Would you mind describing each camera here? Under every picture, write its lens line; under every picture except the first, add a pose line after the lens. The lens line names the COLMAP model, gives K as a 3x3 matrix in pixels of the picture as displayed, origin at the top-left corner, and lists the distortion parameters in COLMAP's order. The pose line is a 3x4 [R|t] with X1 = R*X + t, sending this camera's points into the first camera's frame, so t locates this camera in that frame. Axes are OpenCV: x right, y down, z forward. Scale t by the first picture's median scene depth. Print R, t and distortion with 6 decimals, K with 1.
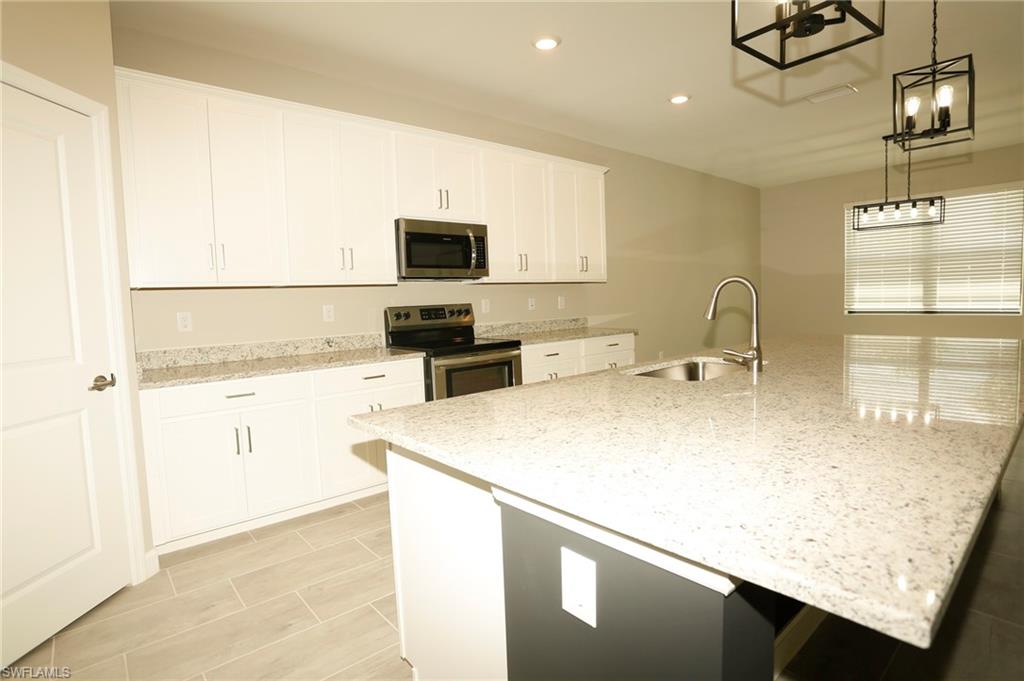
lens RADIAL K [[518.4, 0, 512.0], [0, 518.4, 340.5], [0, 0, 1]] dist [-0.071121, 0.032561]
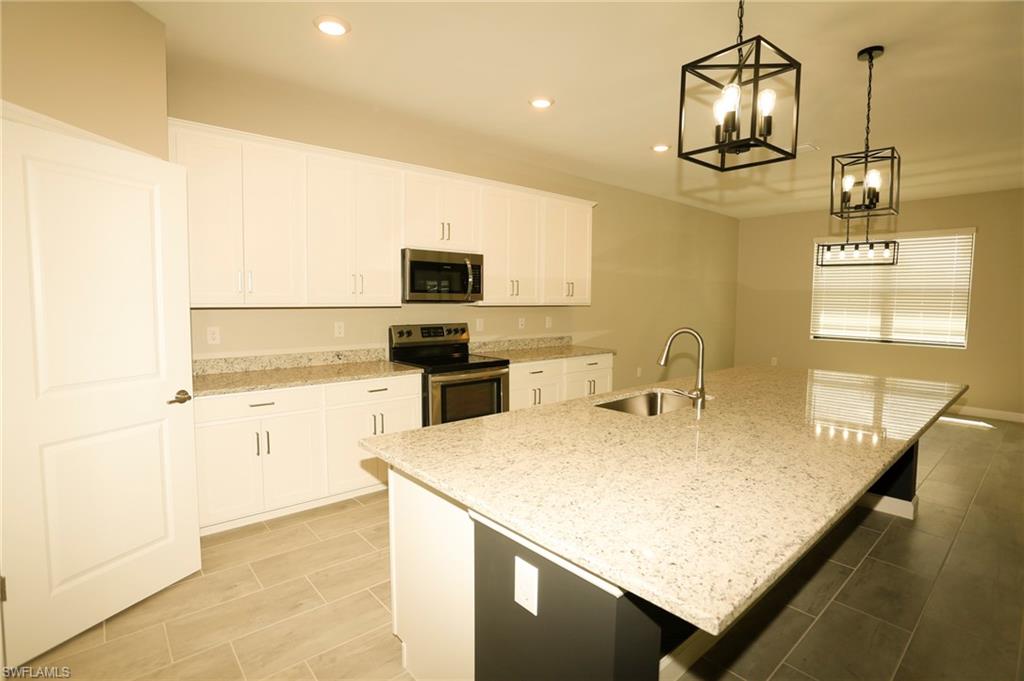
lens RADIAL K [[496.1, 0, 512.0], [0, 496.1, 340.5], [0, 0, 1]] dist [-0.071164, 0.034214]
pose [[0.999074, 0.042230, 0.008283, 0.014605], [-0.042244, 0.999106, 0.001554, -0.049690], [-0.008209, -0.001903, 0.999964, -0.087966]]
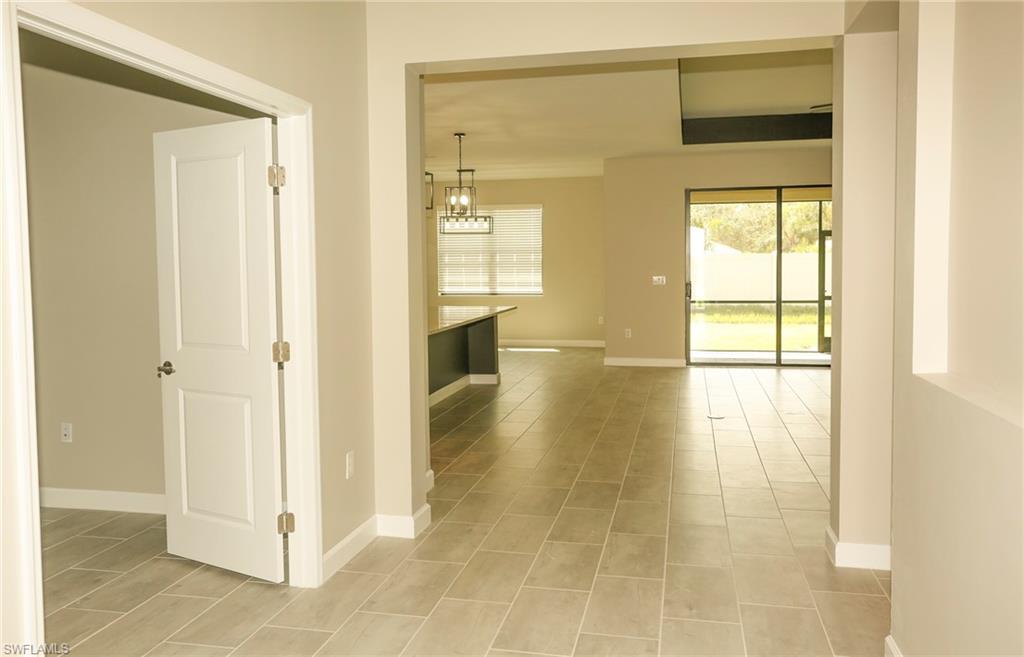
lens RADIAL K [[835.8, 0, 494.2], [0, 835.8, 311.0], [0, 0, 1]] dist [-0.002202, -0.000517]
pose [[0.808228, -0.008179, 0.588813, -0.904214], [0.030625, 0.999134, -0.028159, 0.098697], [-0.588073, 0.040791, 0.807778, -1.517561]]
